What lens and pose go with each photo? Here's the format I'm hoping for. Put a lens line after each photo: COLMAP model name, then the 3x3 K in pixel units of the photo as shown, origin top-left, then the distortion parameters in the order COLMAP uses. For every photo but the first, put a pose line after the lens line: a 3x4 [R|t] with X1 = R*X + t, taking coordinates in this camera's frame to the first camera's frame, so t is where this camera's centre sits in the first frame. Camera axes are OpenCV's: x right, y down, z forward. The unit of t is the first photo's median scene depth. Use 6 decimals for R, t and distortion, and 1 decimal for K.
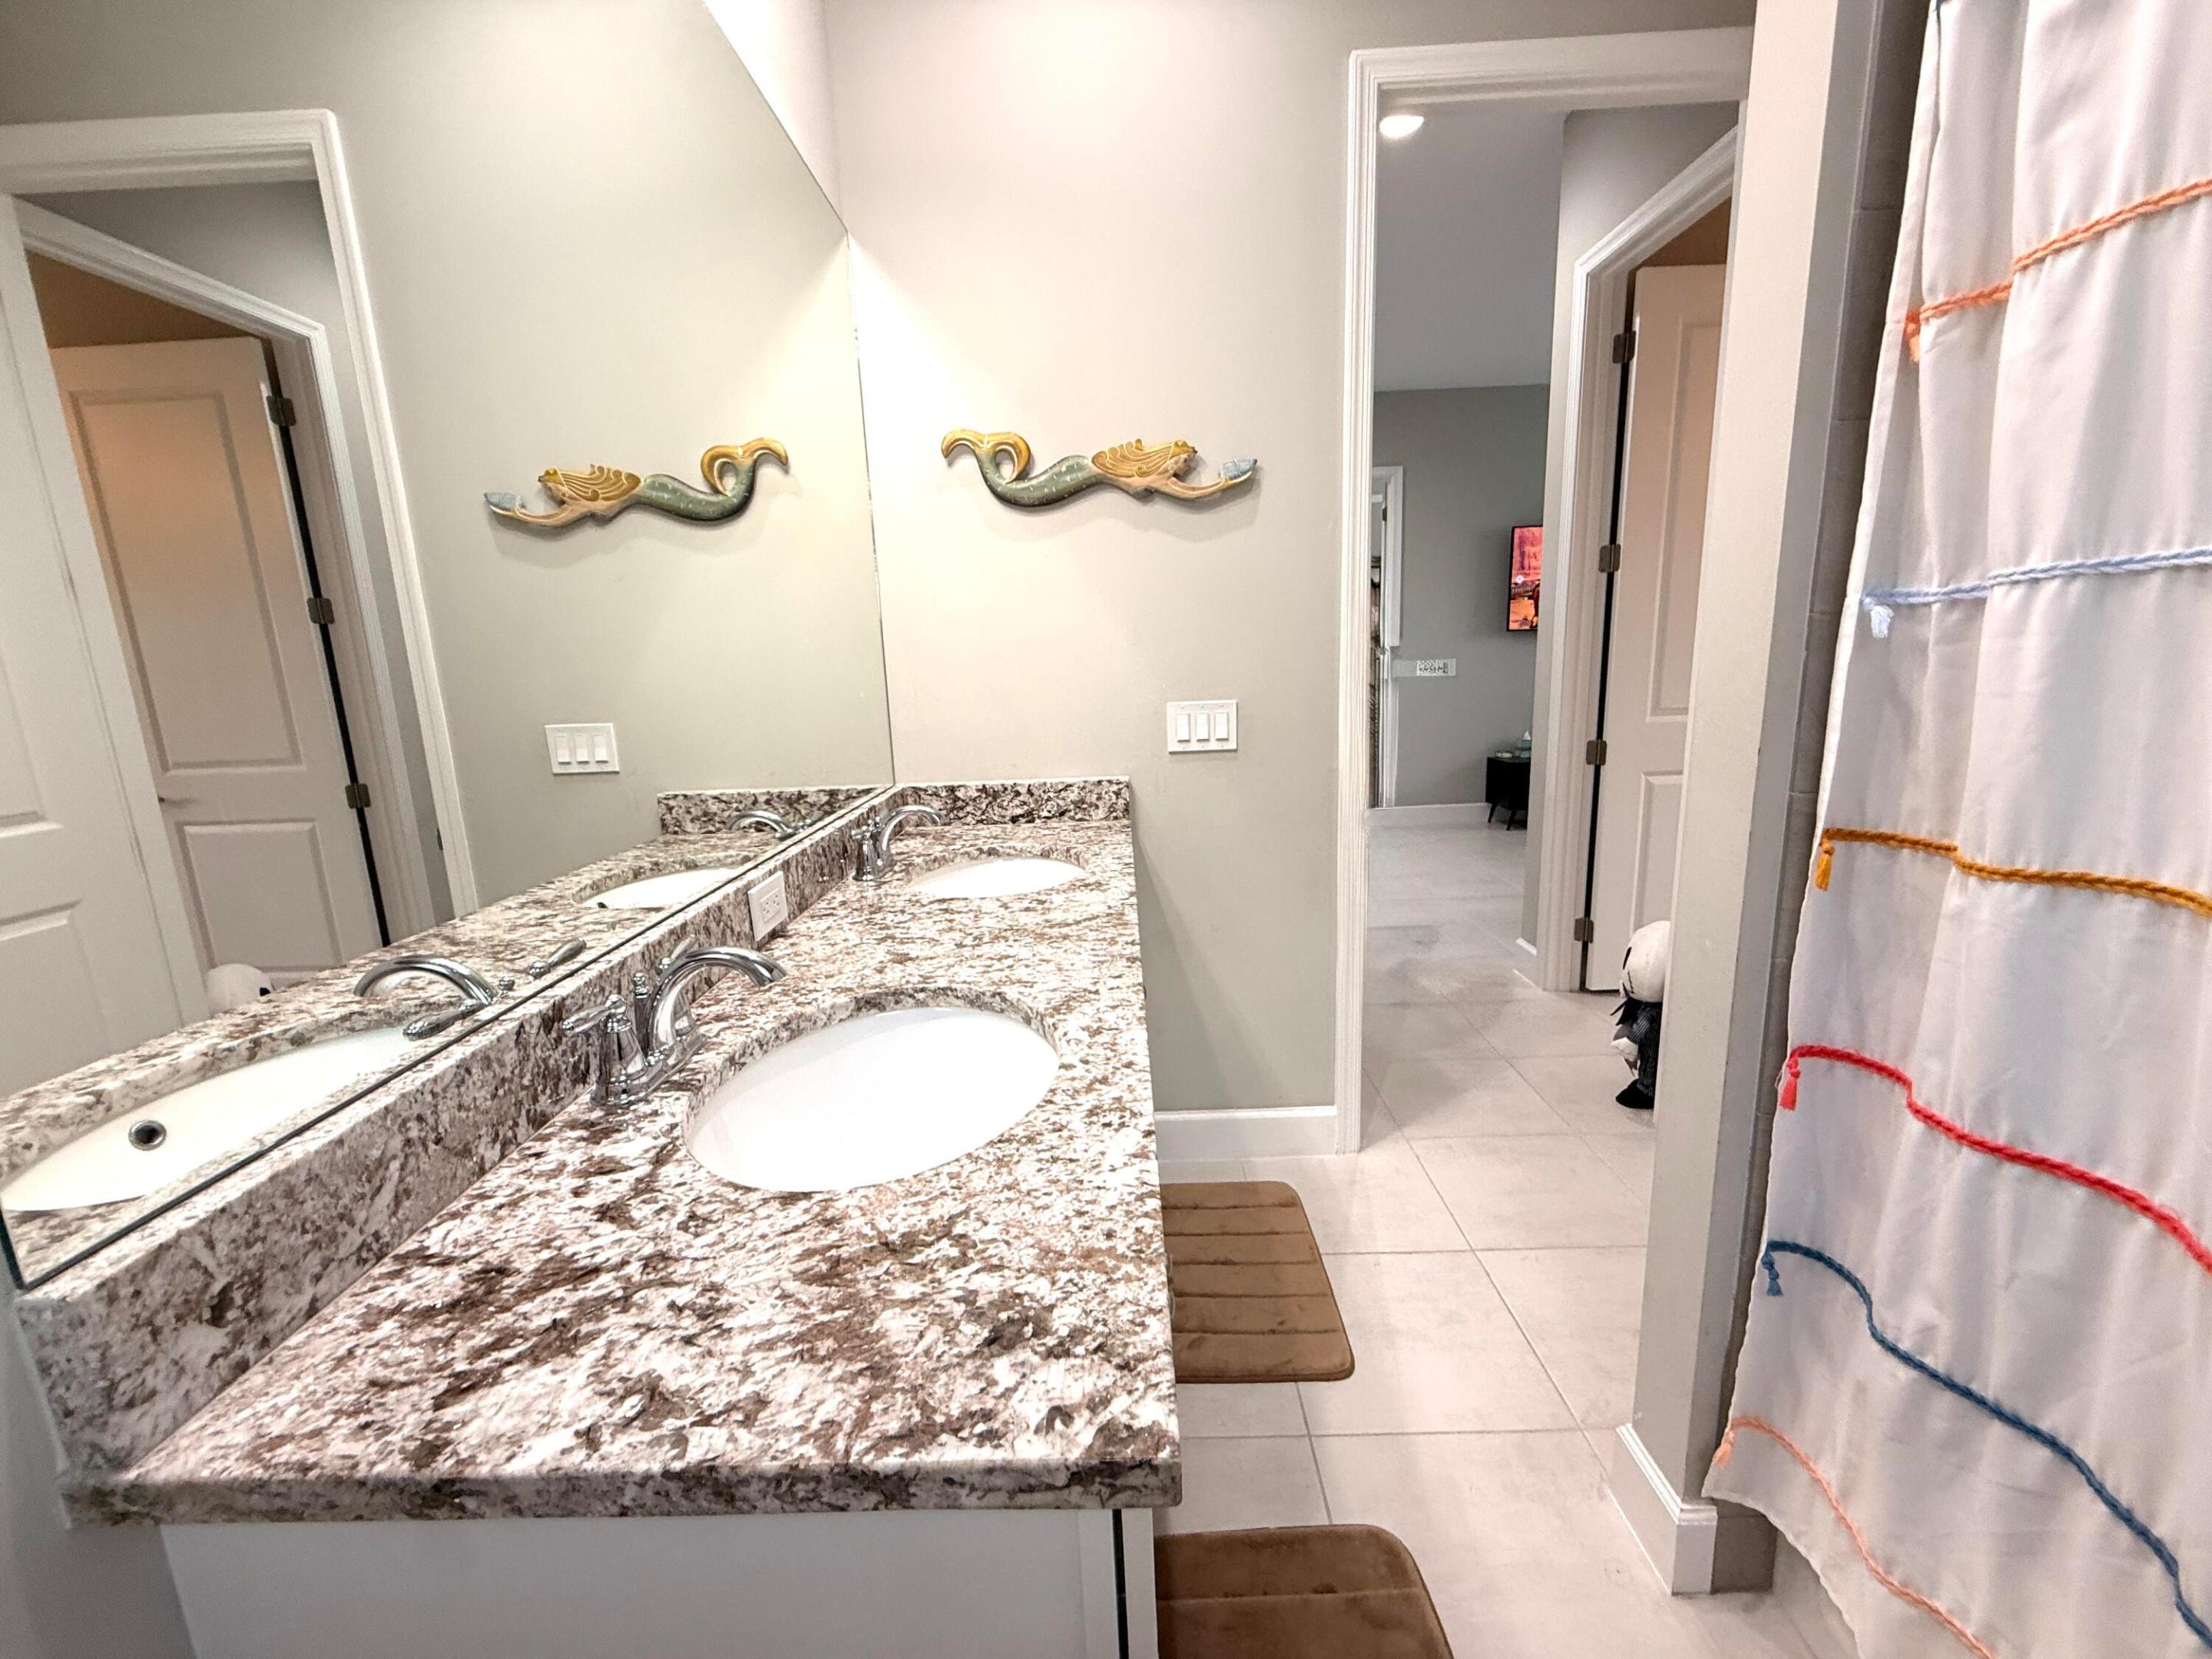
lens RADIAL K [[880.6, 0, 1099.8], [0, 880.6, 832.5], [0, 0, 1]] dist [0.000419, 0.000108]
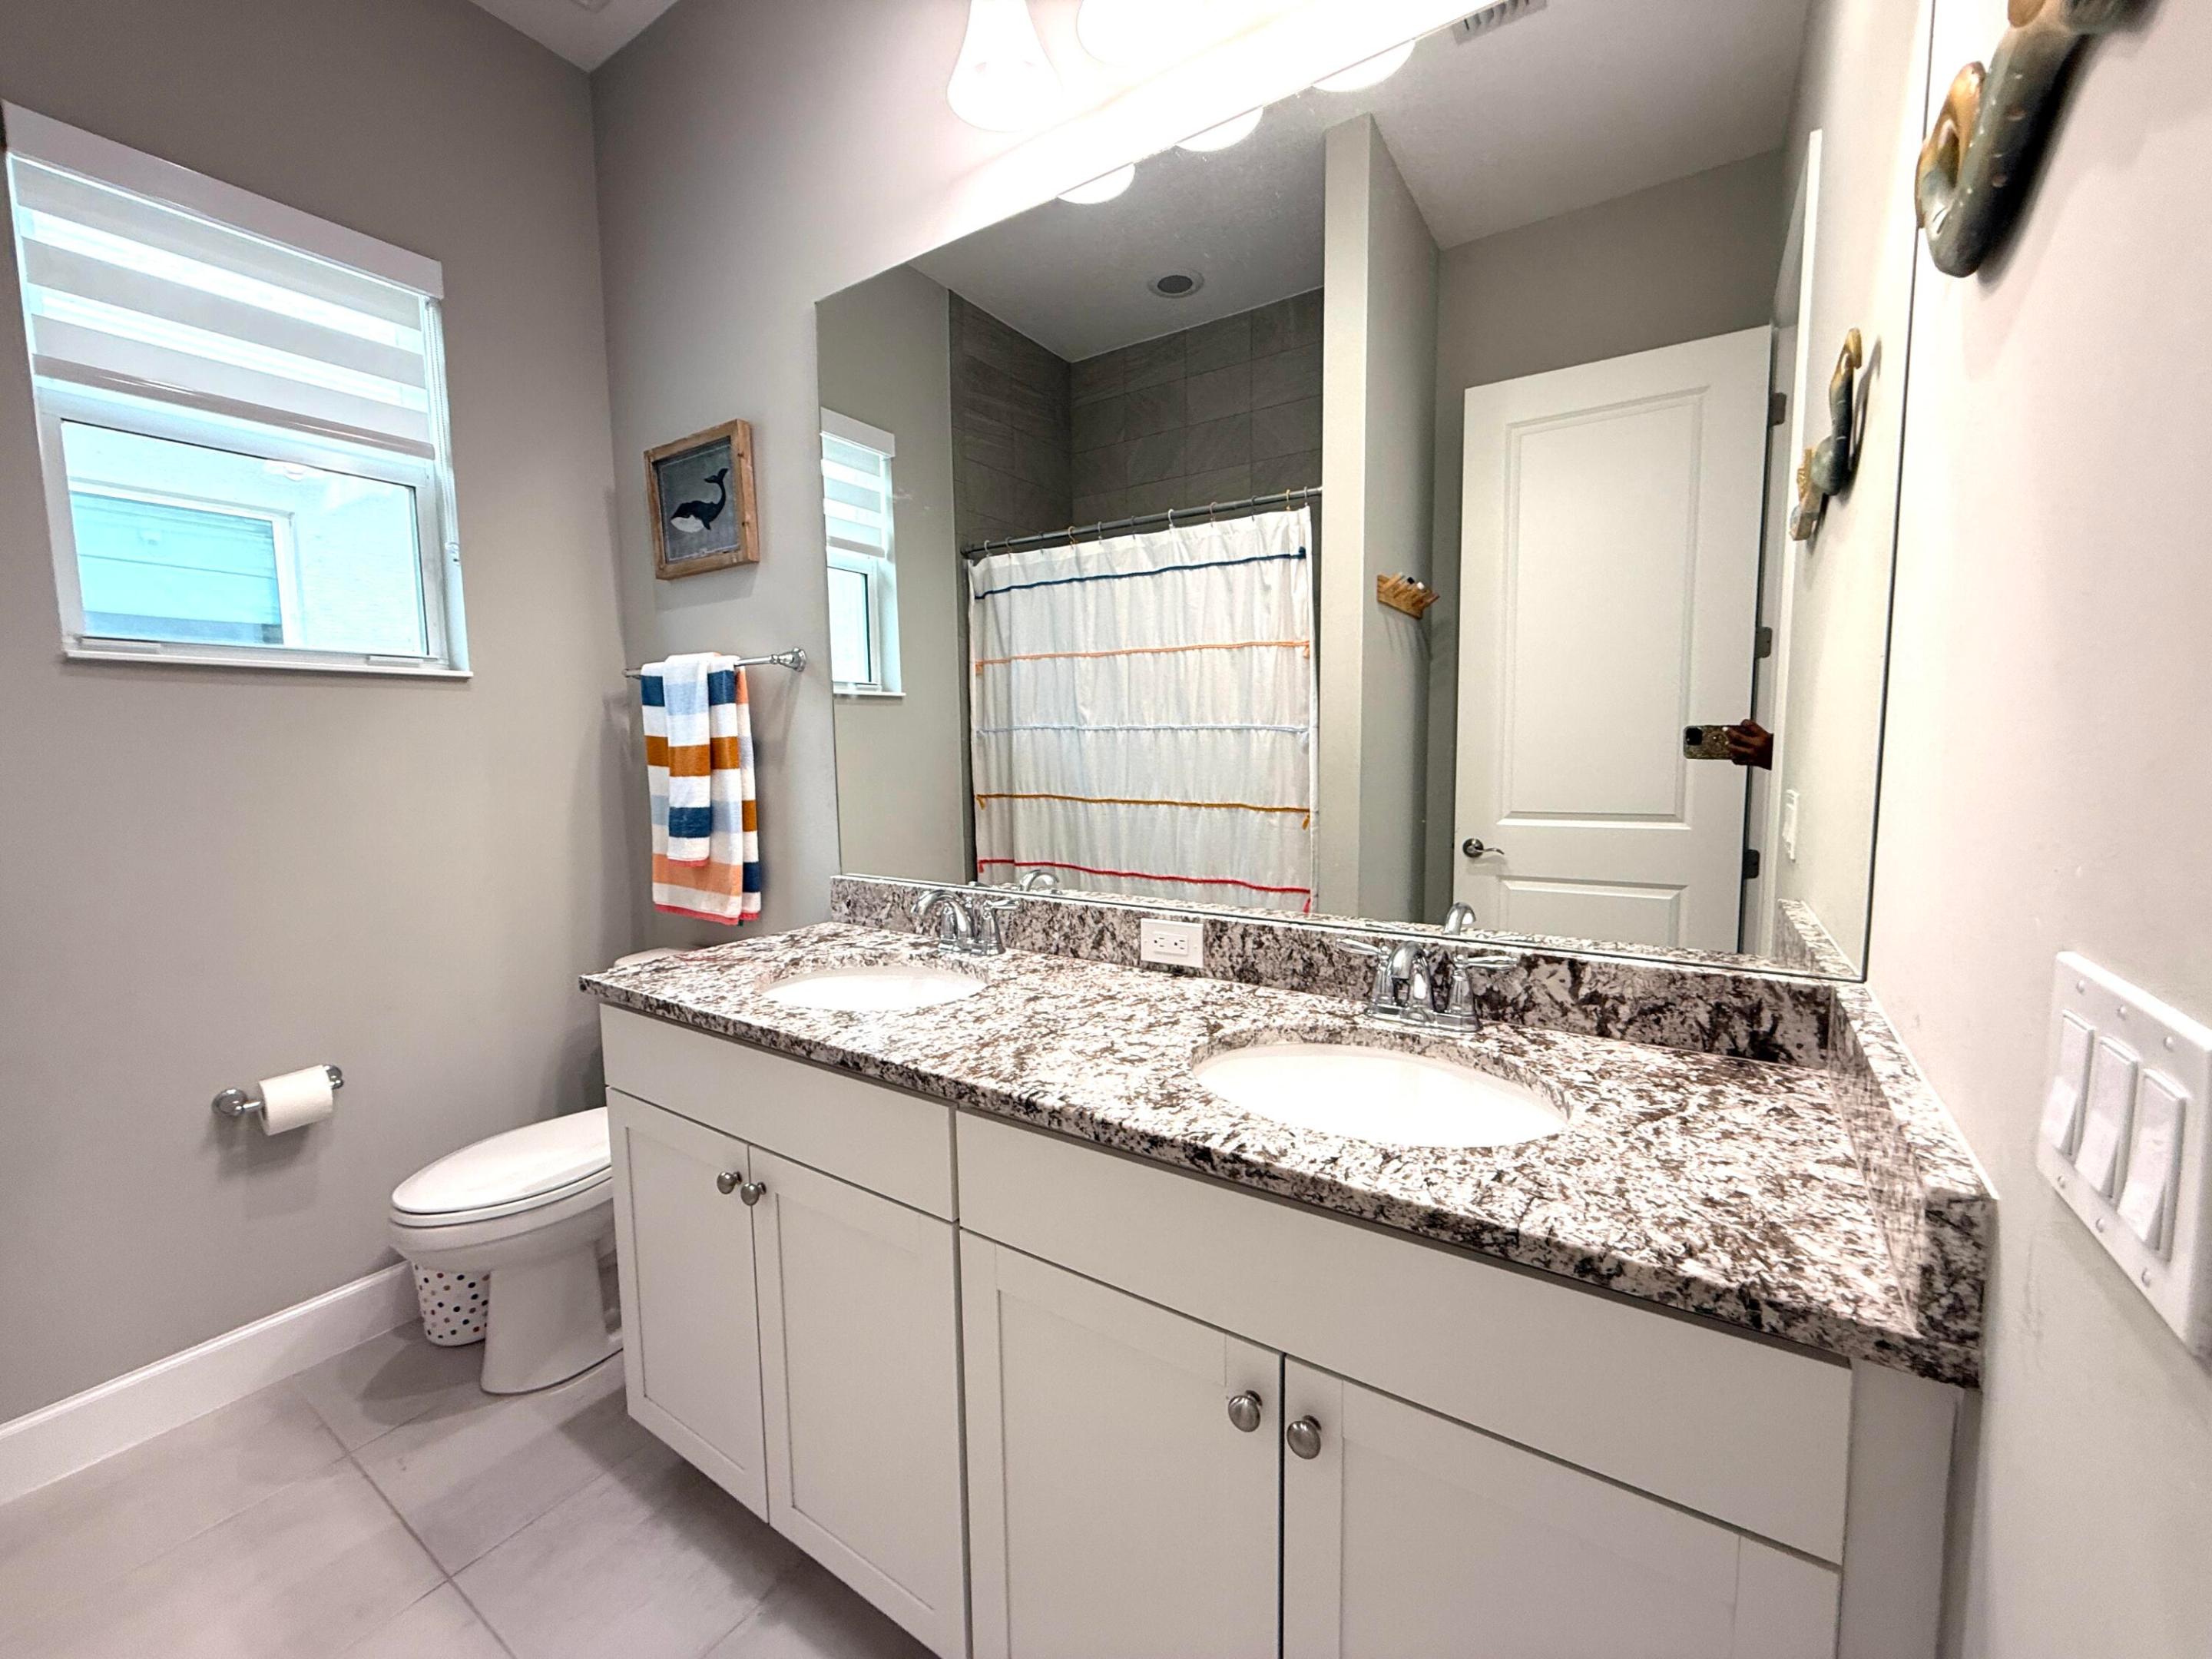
lens RADIAL K [[880.6, 0, 1105.7], [0, 880.6, 830.9], [0, 0, 1]] dist [0.000419, 0.000108]
pose [[-0.535046, 0.132924, -0.834300, 0.625234], [-0.127837, 0.963435, 0.235481, -0.325801], [0.835095, 0.232648, -0.498489, 1.497698]]
